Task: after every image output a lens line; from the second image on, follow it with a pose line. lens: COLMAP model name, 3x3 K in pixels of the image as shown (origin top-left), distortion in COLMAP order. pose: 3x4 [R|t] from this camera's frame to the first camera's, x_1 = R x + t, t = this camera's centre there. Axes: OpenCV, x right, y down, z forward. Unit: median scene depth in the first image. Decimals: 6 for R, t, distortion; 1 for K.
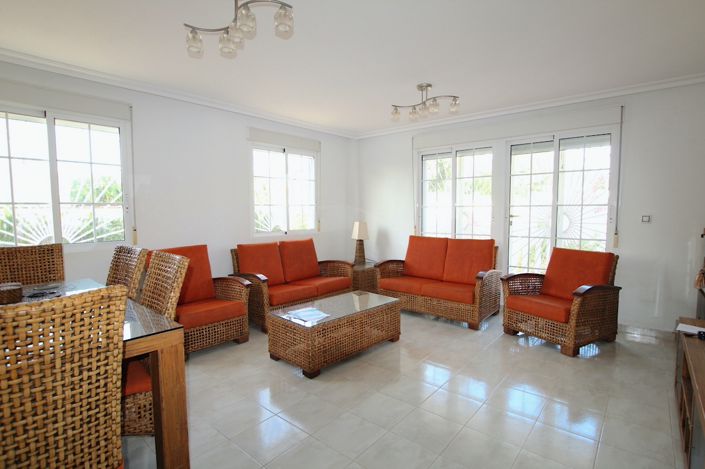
lens RADIAL K [[324.6, 0, 352.5], [0, 324.6, 234.5], [0, 0, 1]] dist [-0.004632, -0.000486]
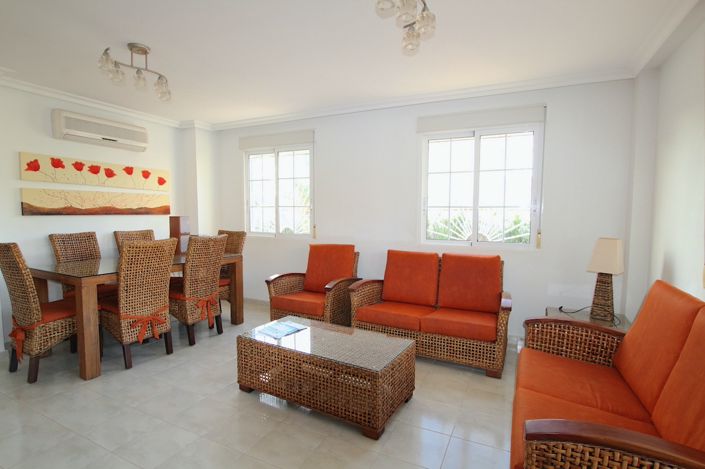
lens RADIAL K [[345.1, 0, 352.5], [0, 345.1, 234.5], [0, 0, 1]] dist [-0.001826, -0.000193]
pose [[0.313533, 0.067871, -0.947149, 0.503246], [-0.080856, 0.995728, 0.044587, -0.043775], [0.946129, 0.062604, 0.317681, 0.536196]]
